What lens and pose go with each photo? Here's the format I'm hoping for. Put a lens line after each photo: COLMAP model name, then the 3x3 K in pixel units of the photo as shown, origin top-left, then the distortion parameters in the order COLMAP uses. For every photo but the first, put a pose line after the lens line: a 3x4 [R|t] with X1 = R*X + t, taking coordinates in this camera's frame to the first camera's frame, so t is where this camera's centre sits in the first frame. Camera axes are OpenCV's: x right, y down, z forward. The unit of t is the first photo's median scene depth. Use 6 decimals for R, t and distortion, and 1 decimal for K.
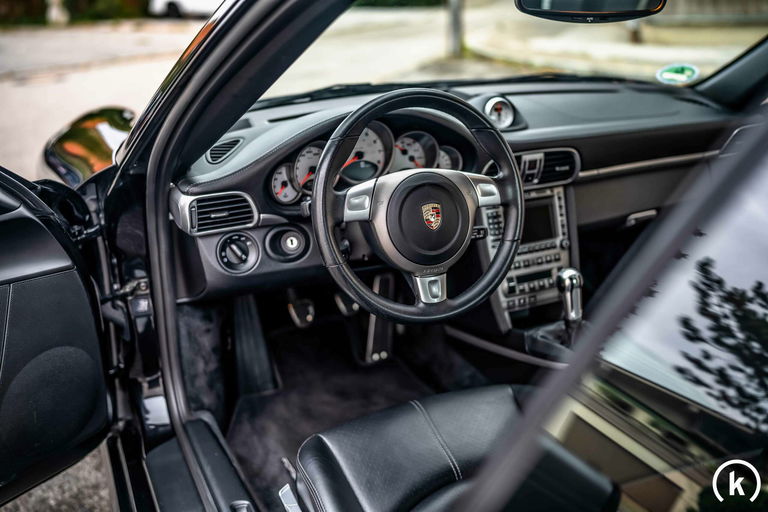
lens RADIAL K [[808.7, 0, 401.7], [0, 808.7, 267.5], [0, 0, 1]] dist [-0.047199, 0.184251]
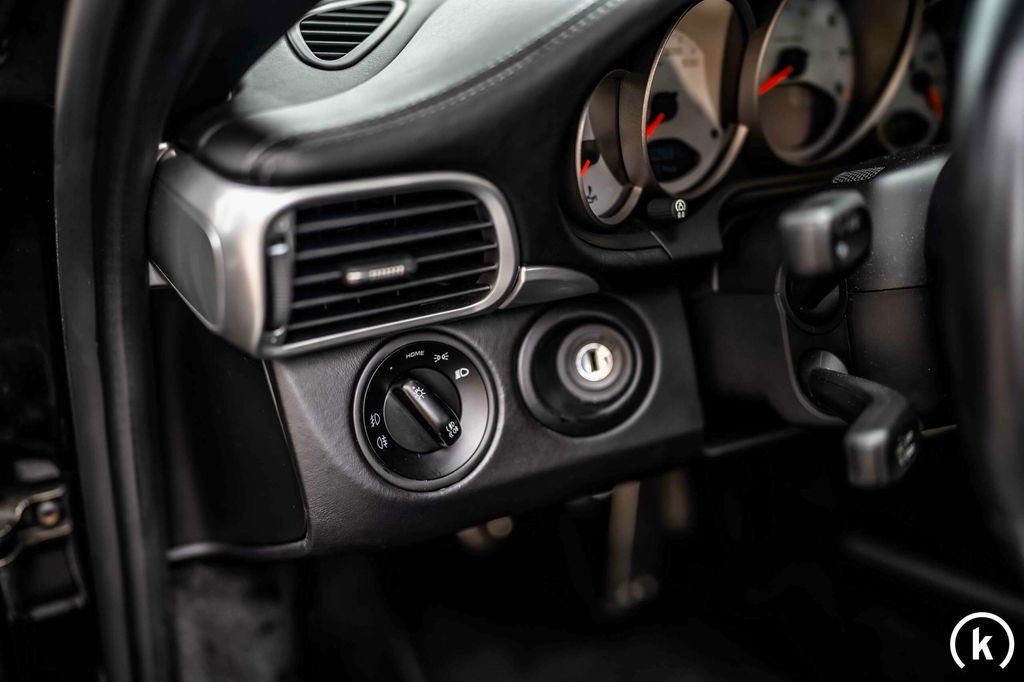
lens RADIAL K [[1078.3, 0, 535.6], [0, 1078.3, 356.4], [0, 0, 1]] dist [-0.047199, 0.184251]
pose [[0.991436, -0.024047, 0.128364, -0.212846], [0.019774, 0.999210, 0.034459, -0.048118], [-0.129091, -0.031625, 0.991128, 0.647630]]
